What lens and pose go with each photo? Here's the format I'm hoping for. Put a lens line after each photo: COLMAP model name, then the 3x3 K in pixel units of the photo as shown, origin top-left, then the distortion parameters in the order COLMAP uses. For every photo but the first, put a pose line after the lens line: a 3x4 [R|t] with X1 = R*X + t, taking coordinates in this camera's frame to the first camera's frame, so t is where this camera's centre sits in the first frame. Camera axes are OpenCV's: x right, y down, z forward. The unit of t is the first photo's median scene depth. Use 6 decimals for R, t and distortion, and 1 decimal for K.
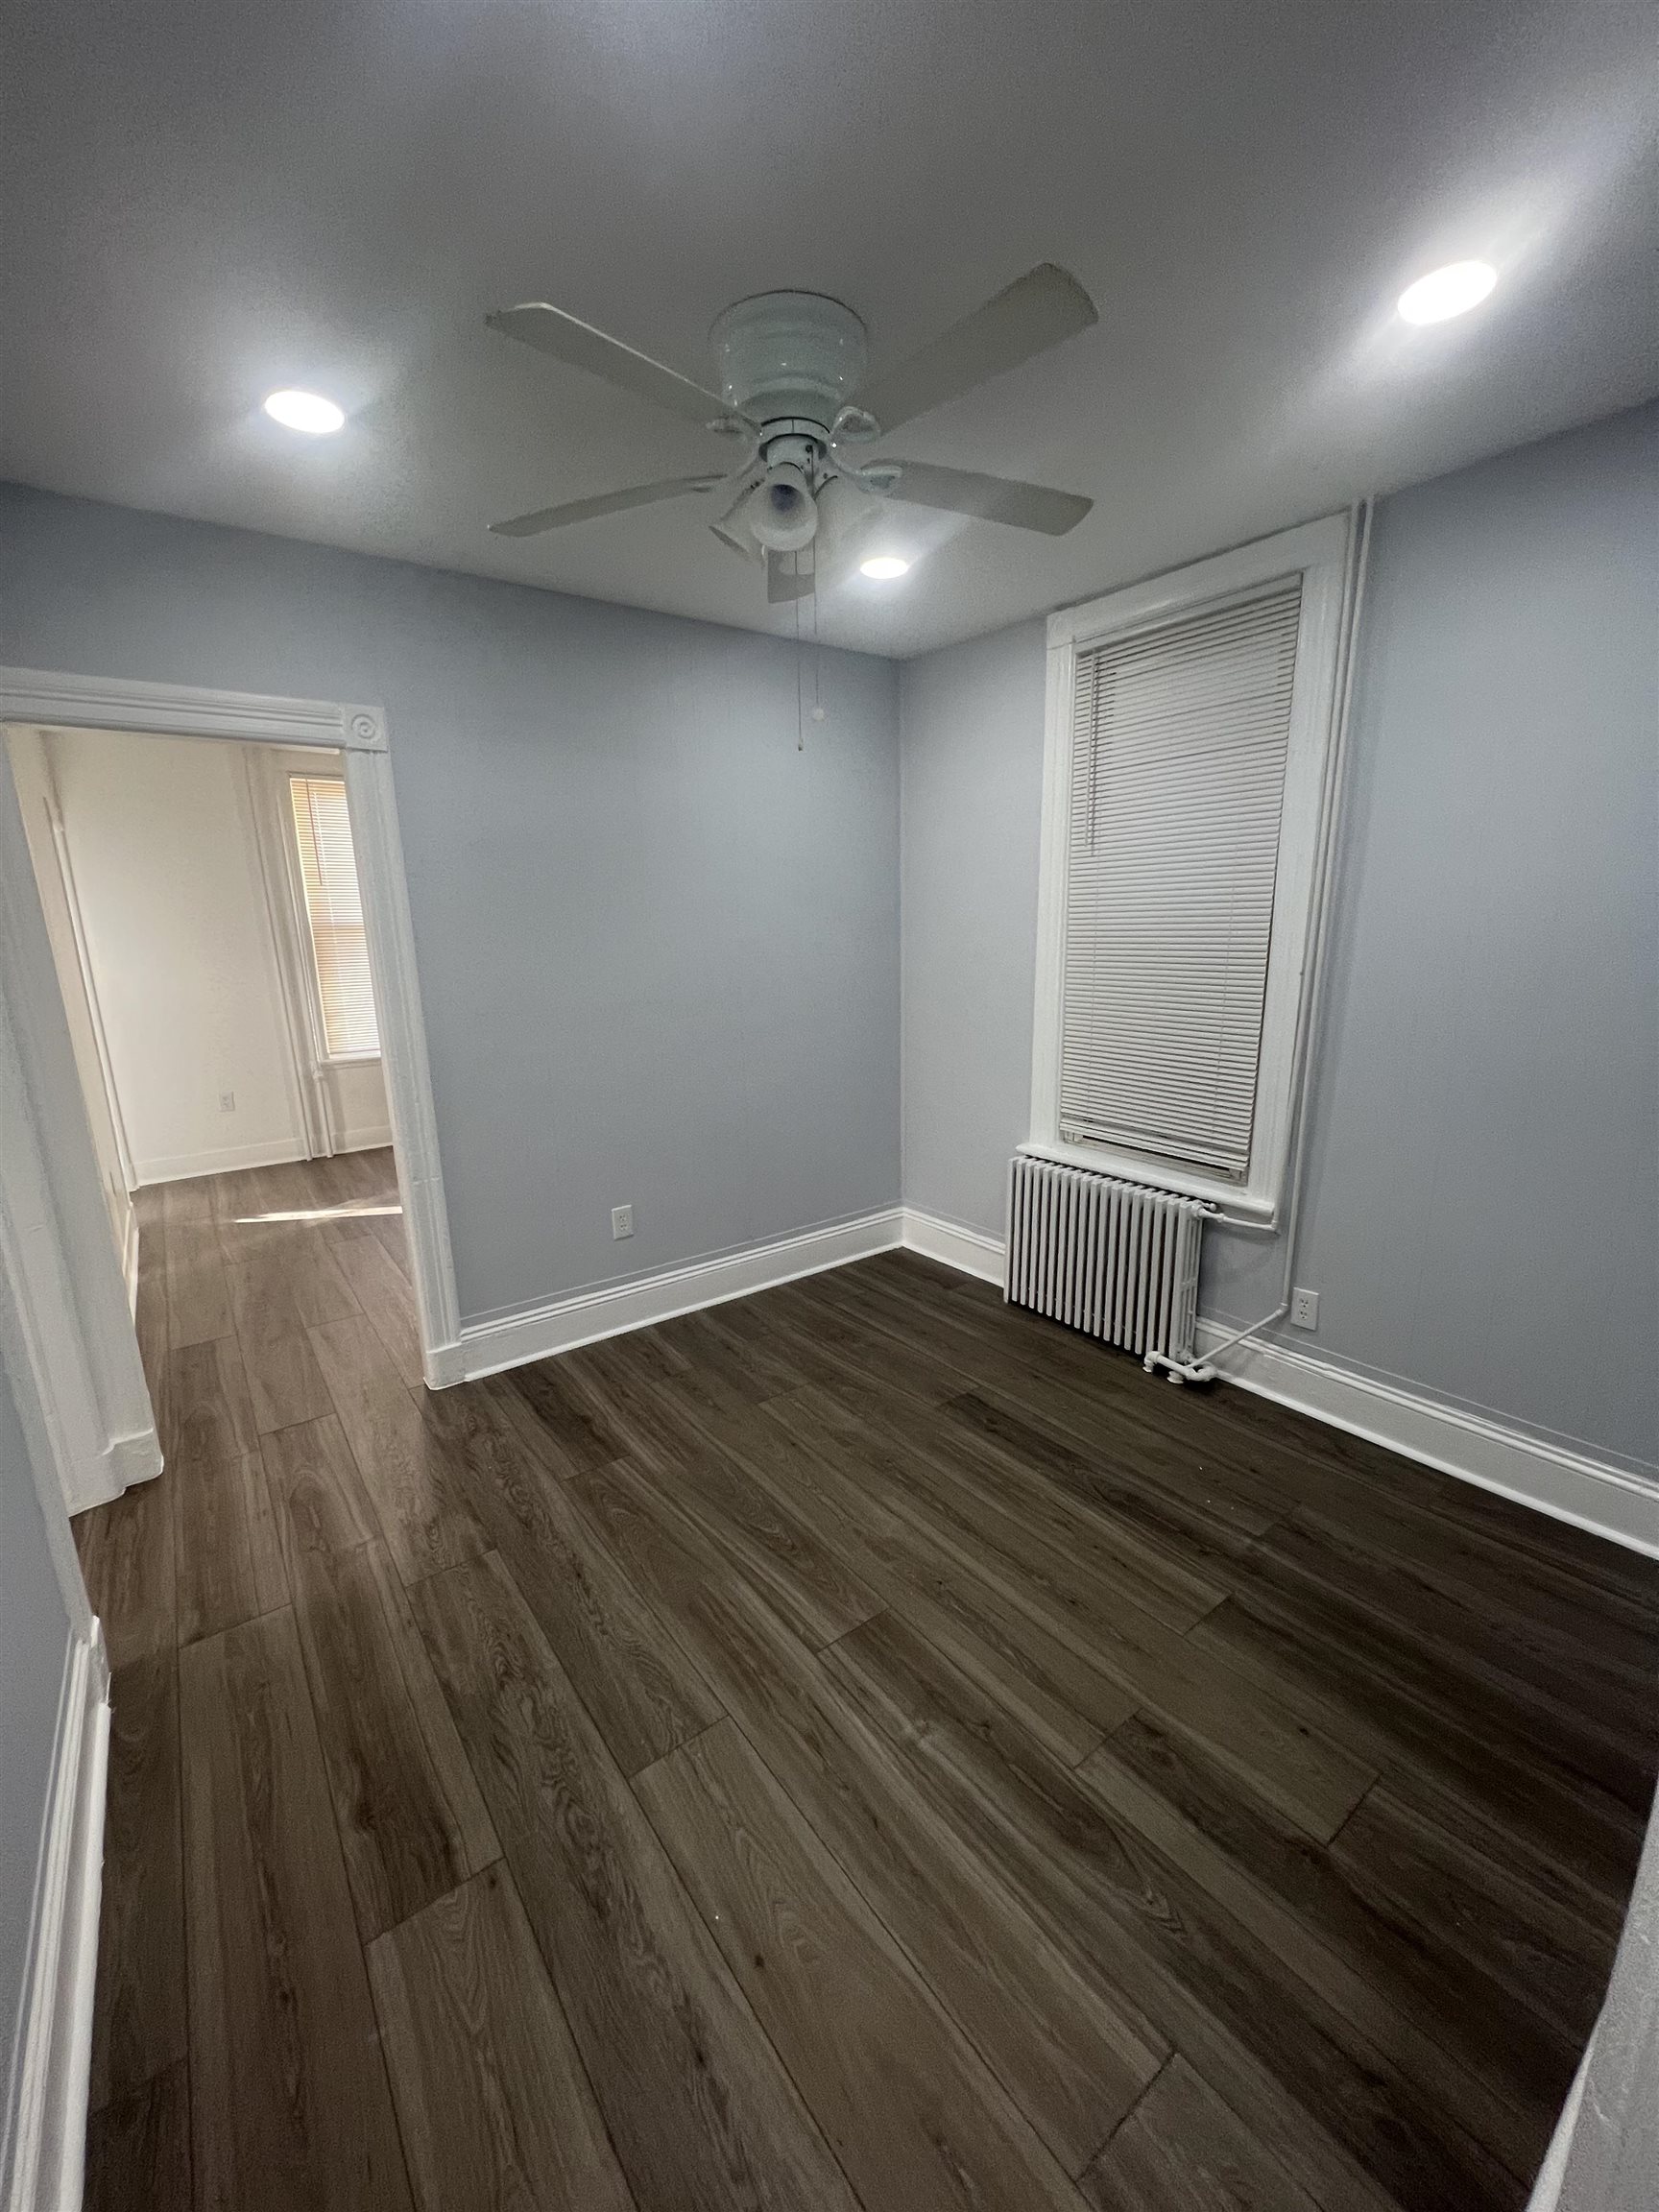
lens RADIAL K [[880.0, 0, 827.1], [0, 880.0, 1108.8], [0, 0, 1]] dist [-0.004871, 0.001226]
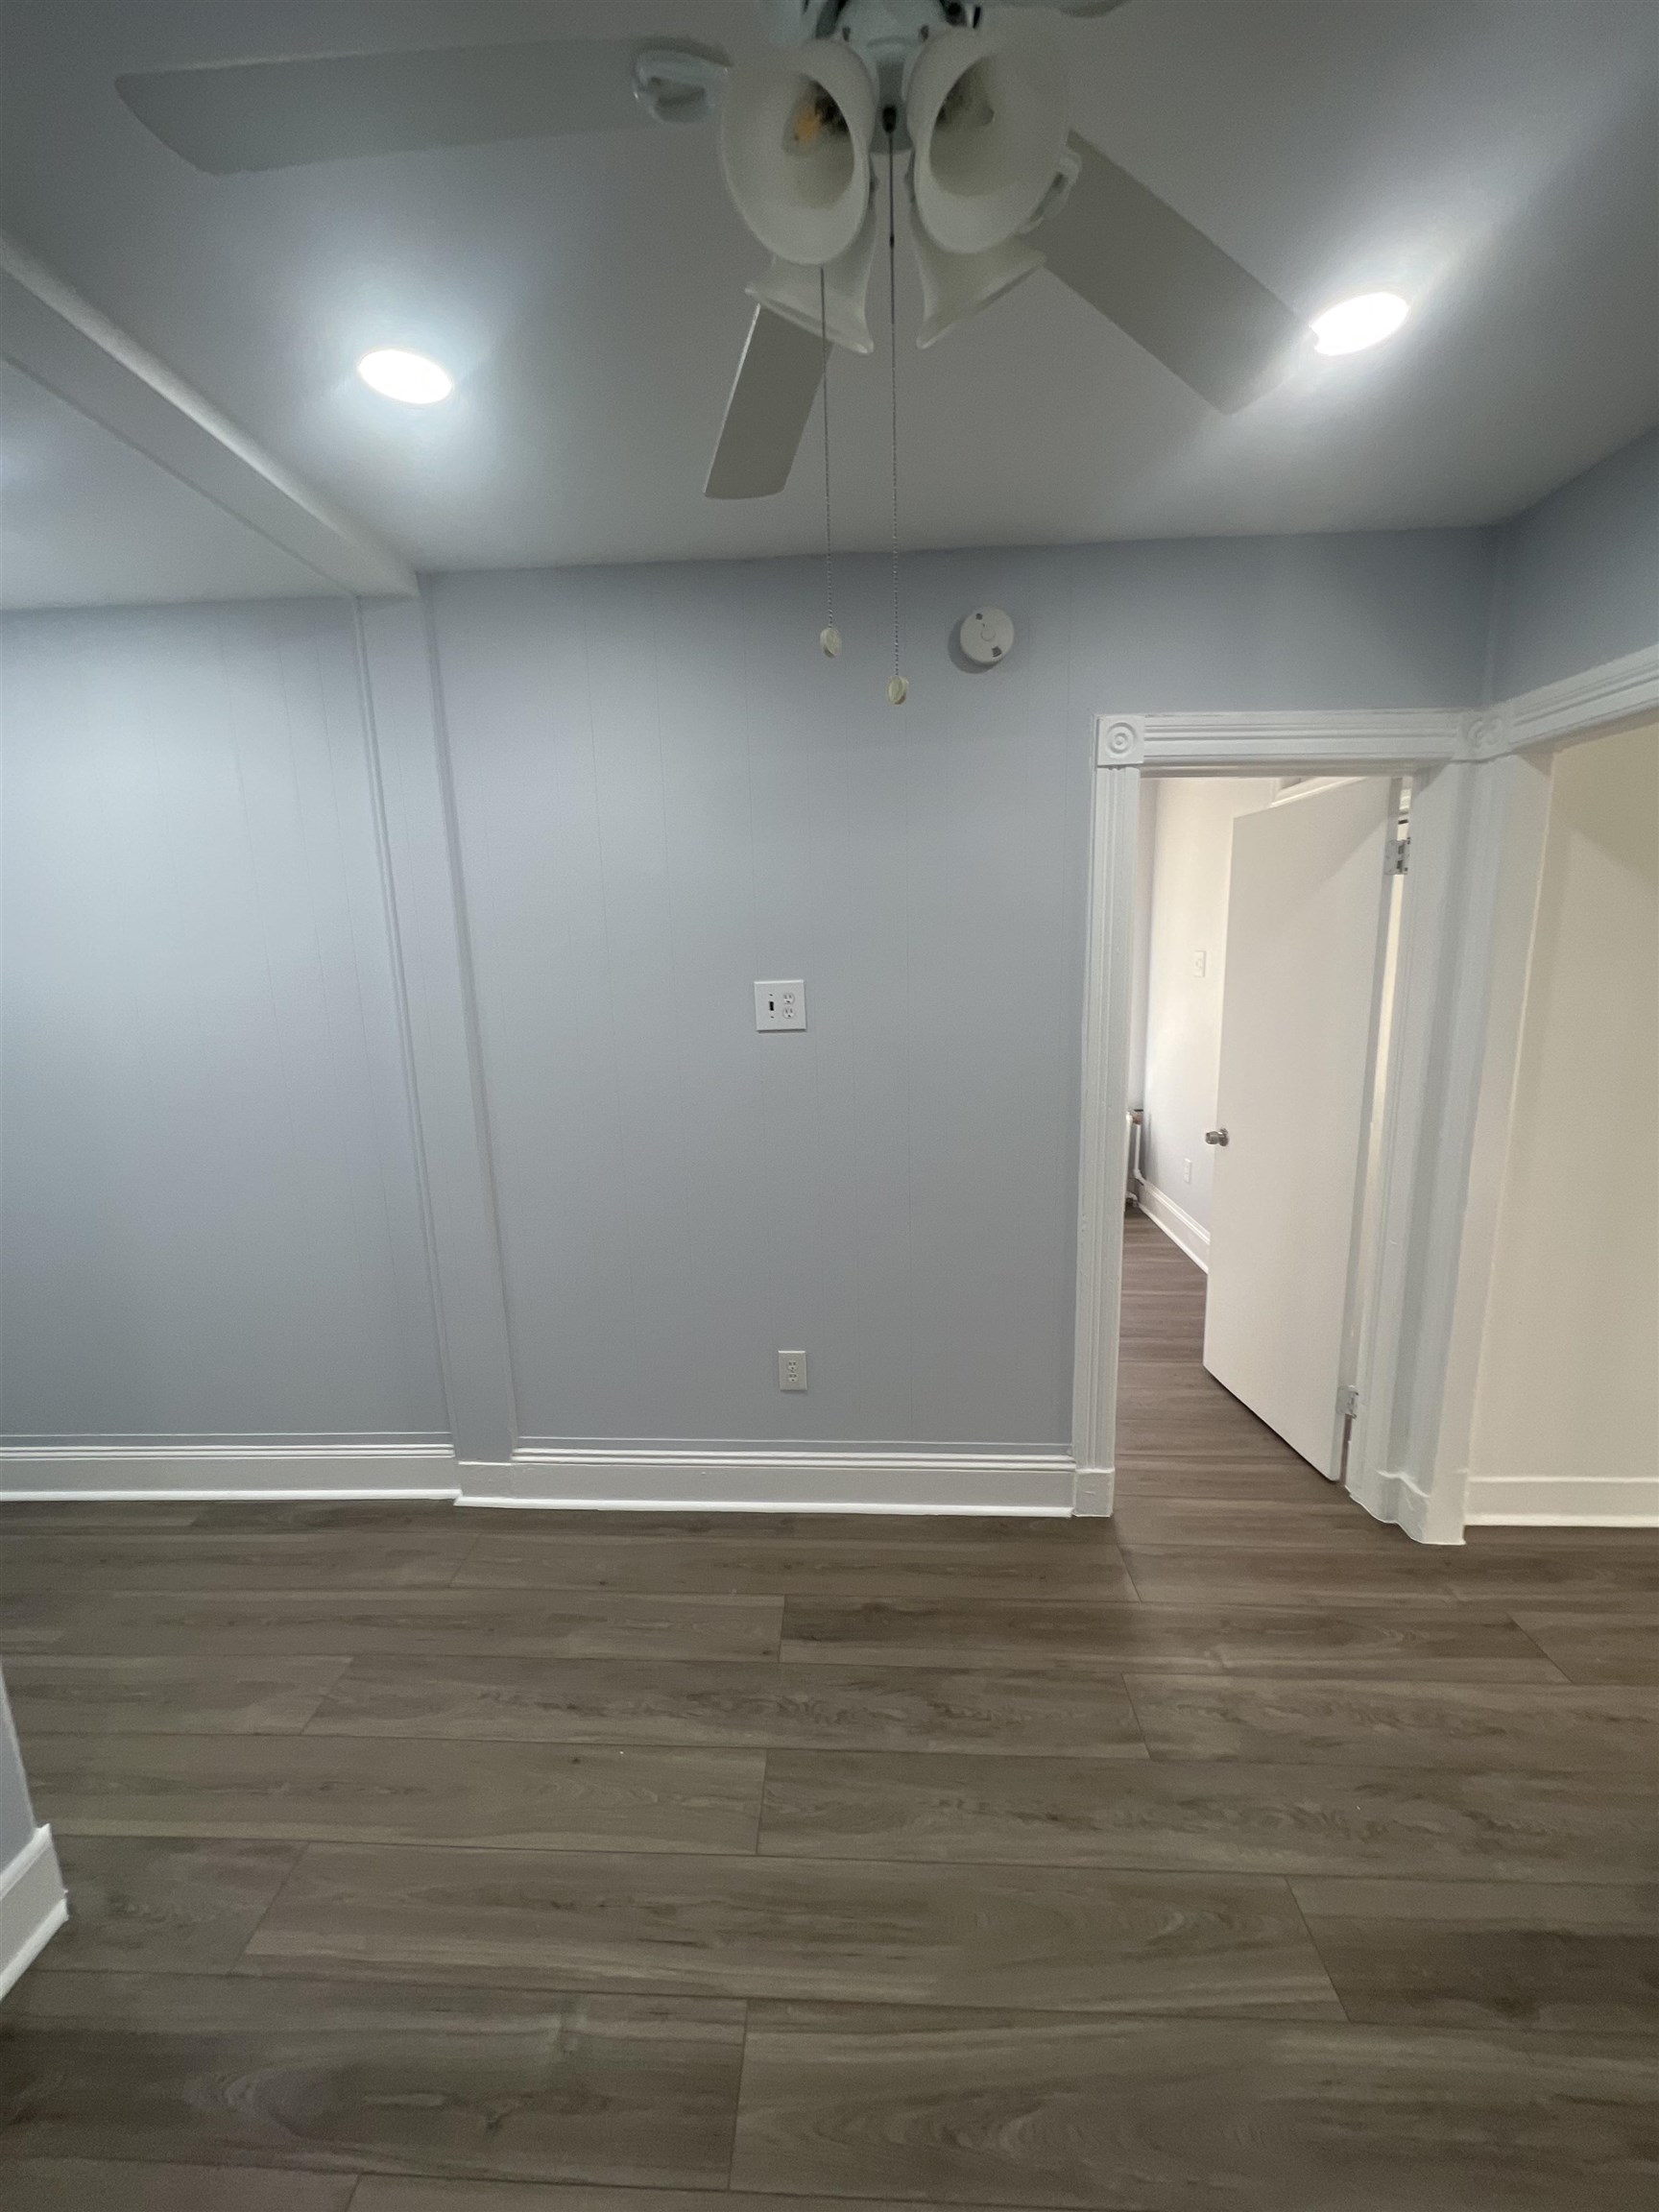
lens RADIAL K [[880.0, 0, 827.1], [0, 880.0, 1108.8], [0, 0, 1]] dist [-0.004871, 0.001226]
pose [[-0.631776, 0.175999, -0.754906, 0.284255], [-0.136369, 0.933458, 0.331753, -0.255877], [0.763061, 0.312539, -0.565736, 0.949741]]
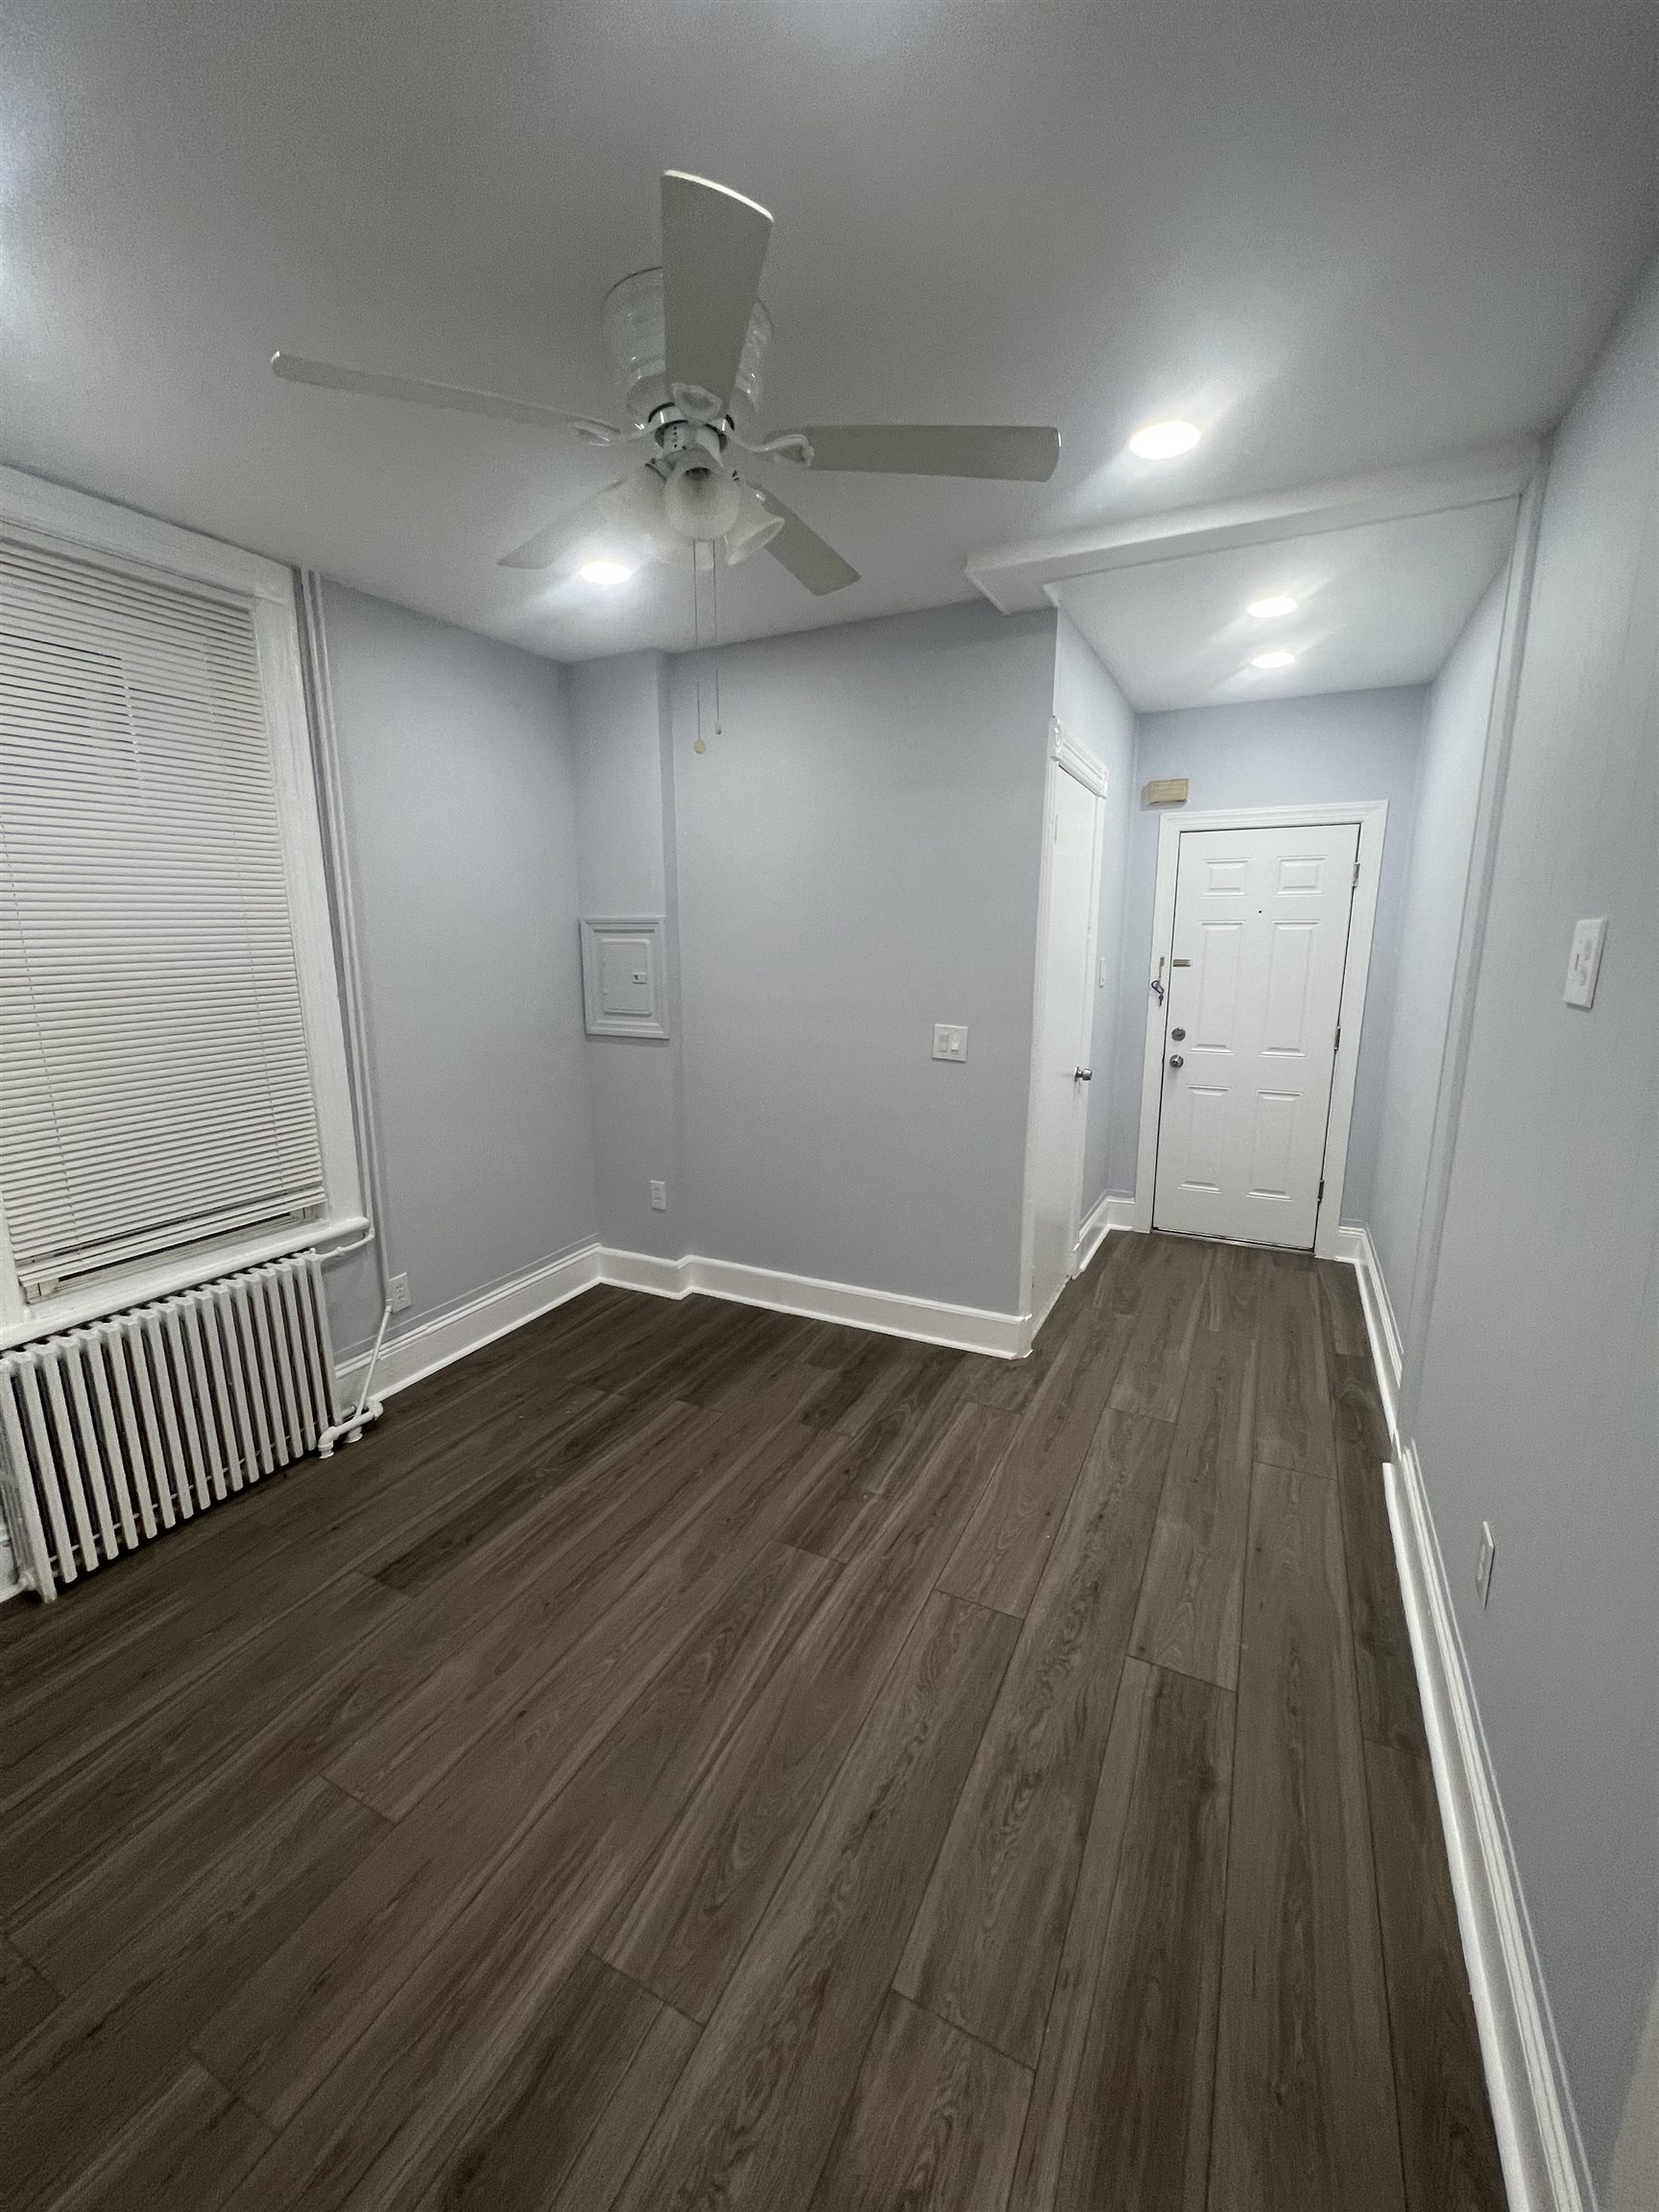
lens RADIAL K [[880.0, 0, 827.1], [0, 880.0, 1108.8], [0, 0, 1]] dist [-0.004871, 0.001226]
pose [[-0.442535, -0.157501, 0.882812, -0.713674], [0.211011, 0.938524, 0.273216, -0.201149], [-0.871572, 0.307191, -0.382095, 0.984805]]
